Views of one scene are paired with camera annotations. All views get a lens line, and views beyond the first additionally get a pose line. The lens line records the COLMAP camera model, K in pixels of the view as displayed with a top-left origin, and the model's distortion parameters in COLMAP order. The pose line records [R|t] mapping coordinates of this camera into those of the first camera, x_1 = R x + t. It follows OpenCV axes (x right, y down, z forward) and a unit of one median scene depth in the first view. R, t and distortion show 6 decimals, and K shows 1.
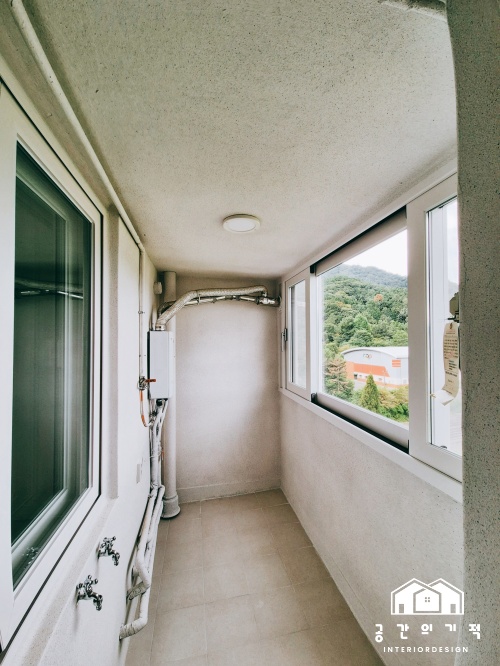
lens RADIAL K [[262.9, 0, 250.0], [0, 262.9, 333.0], [0, 0, 1]] dist [0.000467, -0.008930]
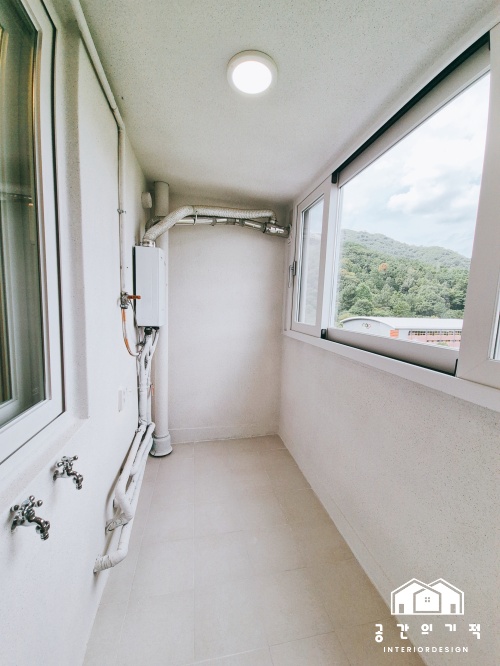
lens RADIAL K [[263.8, 0, 250.0], [0, 263.8, 333.0], [0, 0, 1]] dist [-0.013213, 0.000154]
pose [[0.999042, 0.043677, 0.002878, -0.005846], [-0.043673, 0.990183, 0.132781, 0.136679], [0.002950, -0.132780, 0.991141, 0.128481]]
